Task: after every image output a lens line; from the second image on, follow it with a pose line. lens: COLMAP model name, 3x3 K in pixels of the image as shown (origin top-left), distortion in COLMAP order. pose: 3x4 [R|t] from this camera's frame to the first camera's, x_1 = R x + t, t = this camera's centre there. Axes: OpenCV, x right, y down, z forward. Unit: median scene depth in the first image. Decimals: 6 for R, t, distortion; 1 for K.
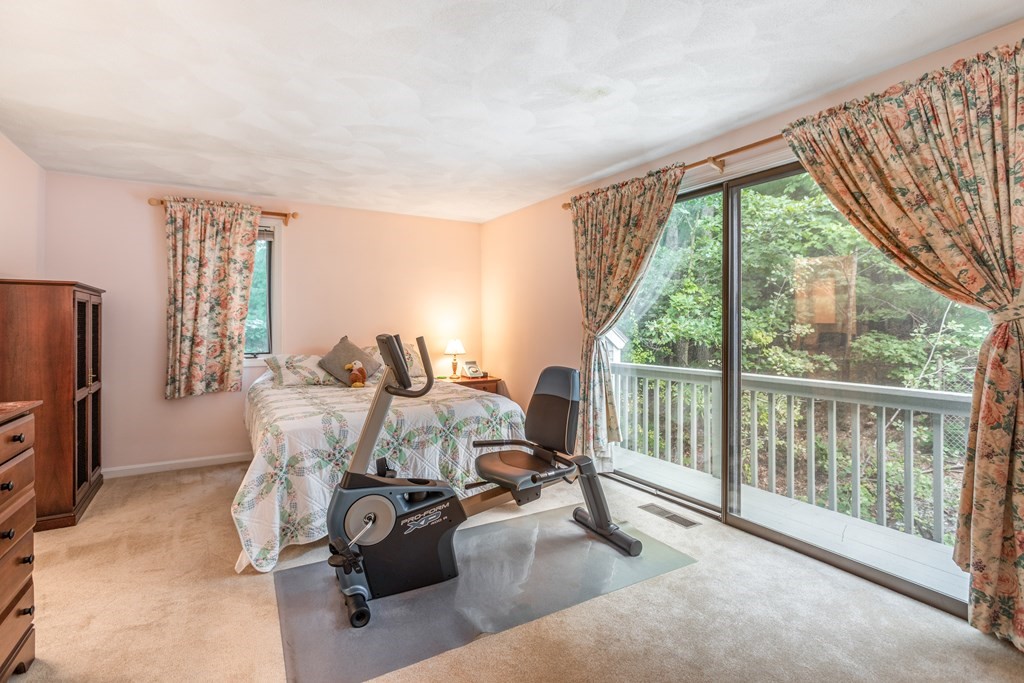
lens RADIAL K [[480.3, 0, 515.3], [0, 480.3, 330.8], [0, 0, 1]] dist [-0.014037, 0.008108]
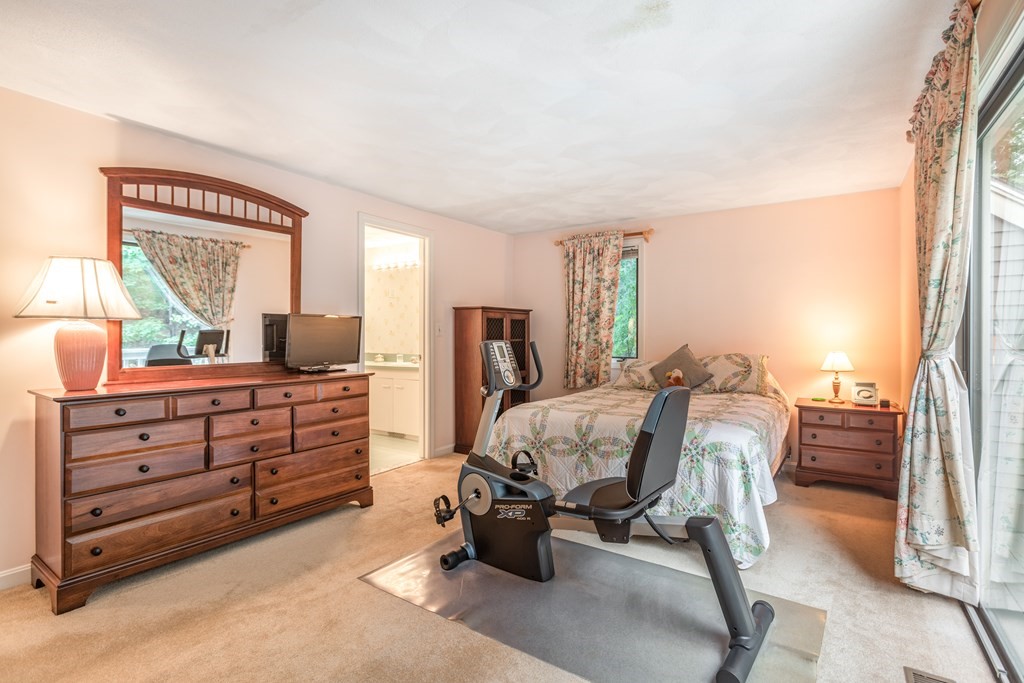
lens RADIAL K [[480.3, 0, 522.6], [0, 480.3, 338.3], [0, 0, 1]] dist [-0.014037, 0.008108]
pose [[0.449425, 0.007750, -0.893284, 0.459246], [-0.010035, 0.999943, 0.003627, -0.001457], [0.893262, 0.007335, 0.449477, 0.310857]]
